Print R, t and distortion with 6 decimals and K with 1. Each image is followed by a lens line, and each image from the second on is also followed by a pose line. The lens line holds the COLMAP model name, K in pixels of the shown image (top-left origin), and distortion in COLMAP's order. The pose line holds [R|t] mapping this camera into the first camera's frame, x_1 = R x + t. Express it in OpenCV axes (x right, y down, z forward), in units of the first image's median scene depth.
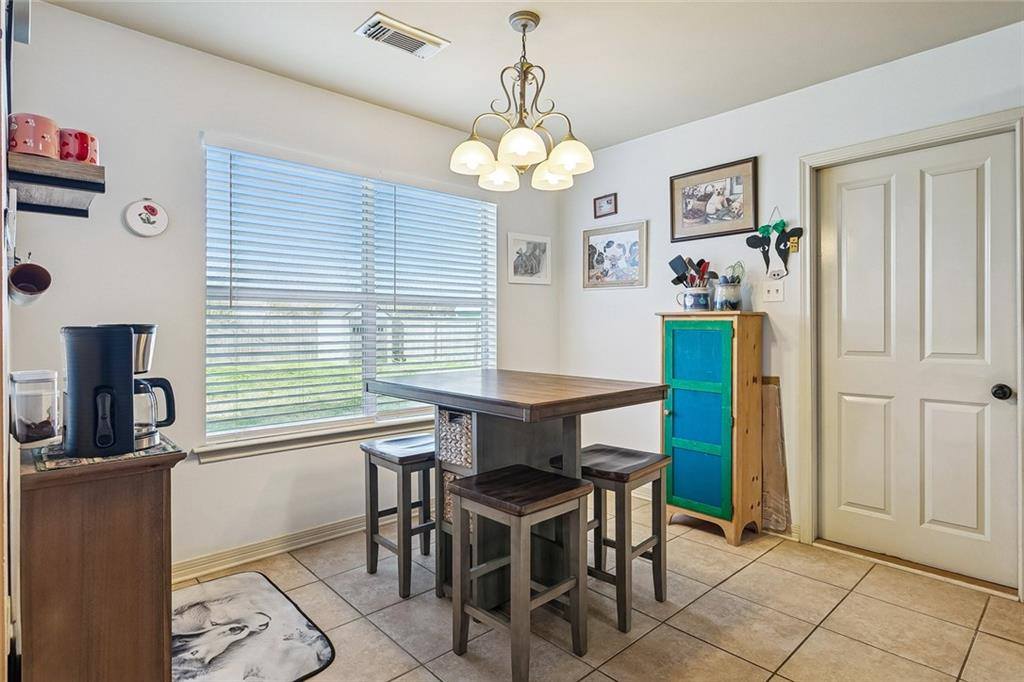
lens RADIAL K [[534.3, 0, 512.5], [0, 534.3, 336.1], [0, 0, 1]] dist [-0.007784, -0.002905]
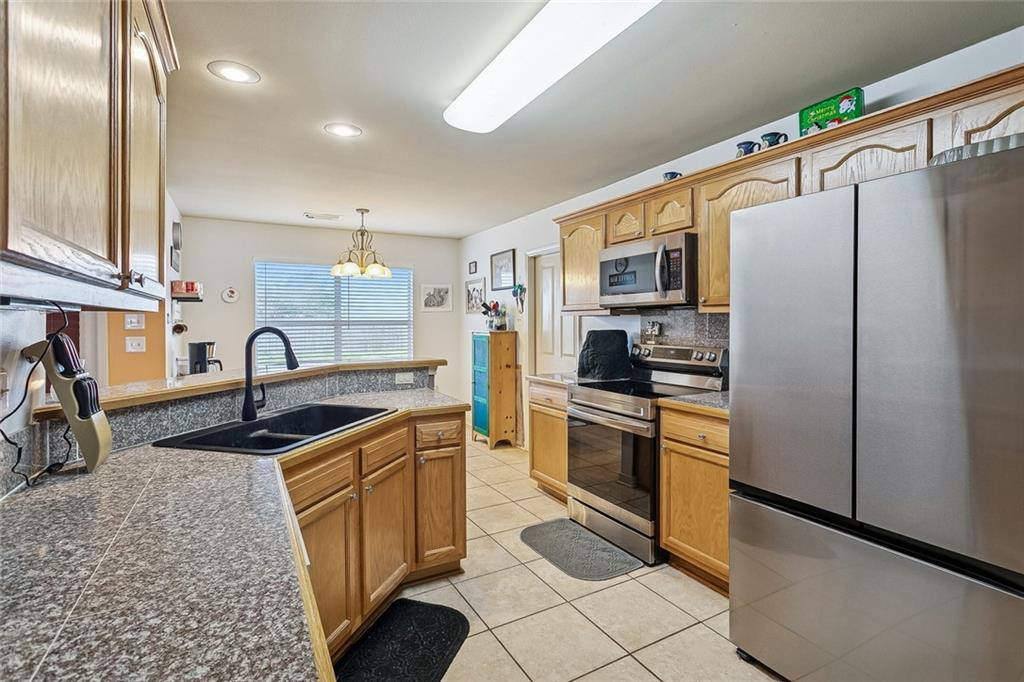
lens RADIAL K [[489.9, 0, 512.7], [0, 489.9, 333.8], [0, 0, 1]] dist [0.002082, 0.000243]
pose [[0.972364, 0.002020, -0.233463, 0.891995], [0.000126, 0.999958, 0.009176, -0.051819], [0.233471, -0.008952, 0.972322, -0.724397]]
